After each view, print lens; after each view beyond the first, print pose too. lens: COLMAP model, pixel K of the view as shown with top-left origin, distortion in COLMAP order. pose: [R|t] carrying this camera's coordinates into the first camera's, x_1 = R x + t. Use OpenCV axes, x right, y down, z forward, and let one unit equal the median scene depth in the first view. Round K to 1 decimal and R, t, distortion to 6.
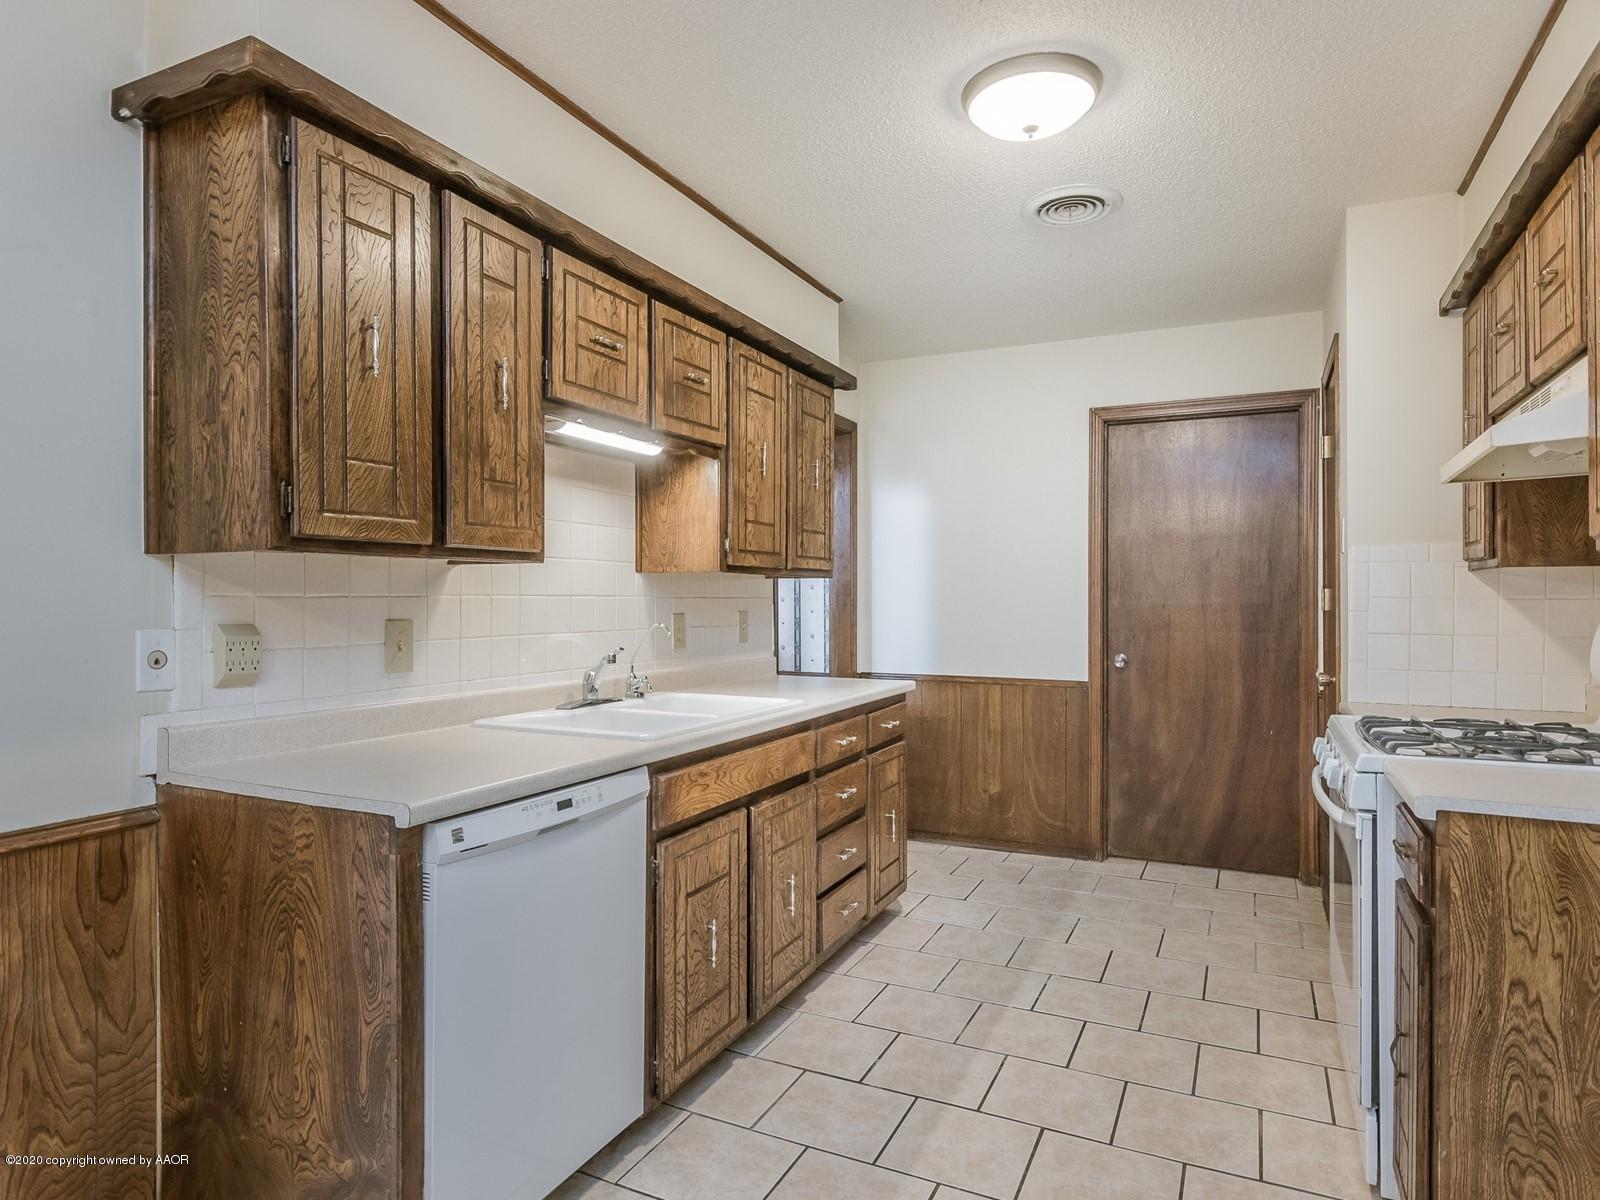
lens RADIAL K [[940.5, 0, 798.6], [0, 940.5, 595.3], [0, 0, 1]] dist [0.013885, -0.002301]
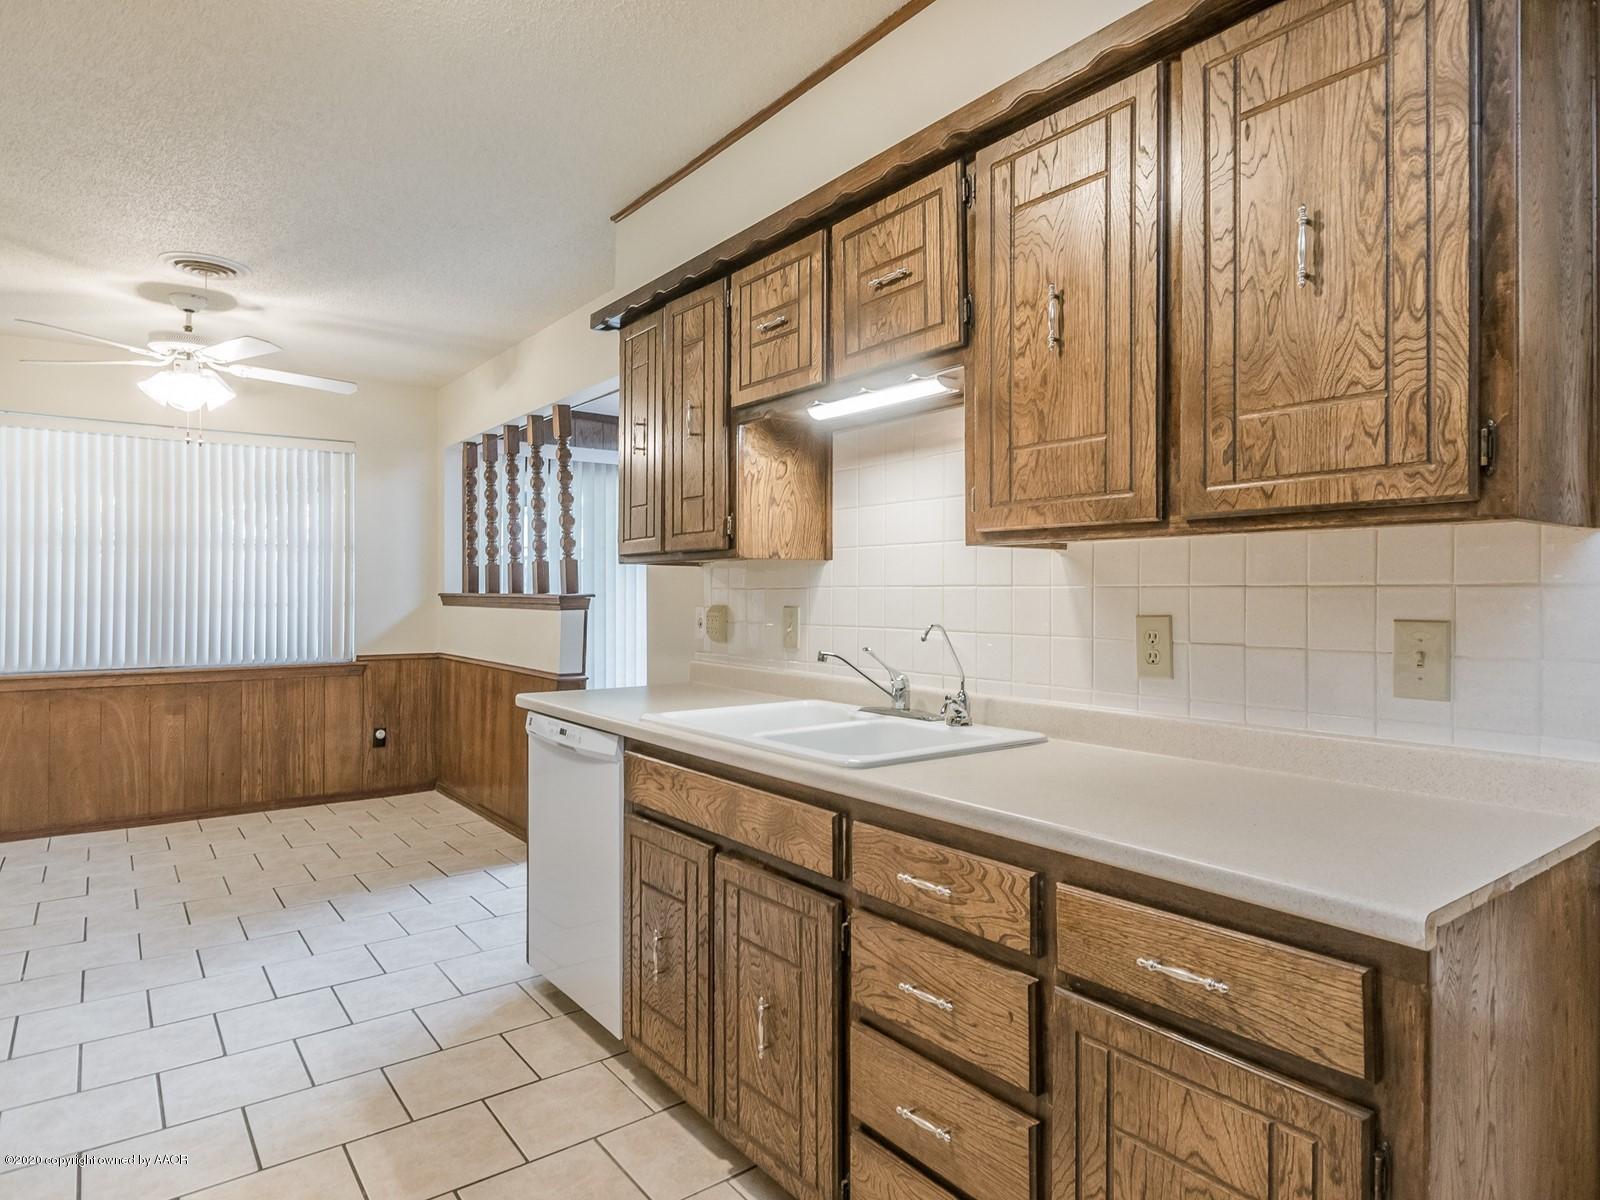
lens RADIAL K [[940.5, 0, 798.6], [0, 940.5, 595.3], [0, 0, 1]] dist [0.013885, -0.002301]
pose [[-0.460229, -0.003141, -0.887795, 0.623355], [-0.001724, 0.999995, -0.002644, 0.011742], [0.887798, 0.000314, -0.460232, 1.429002]]
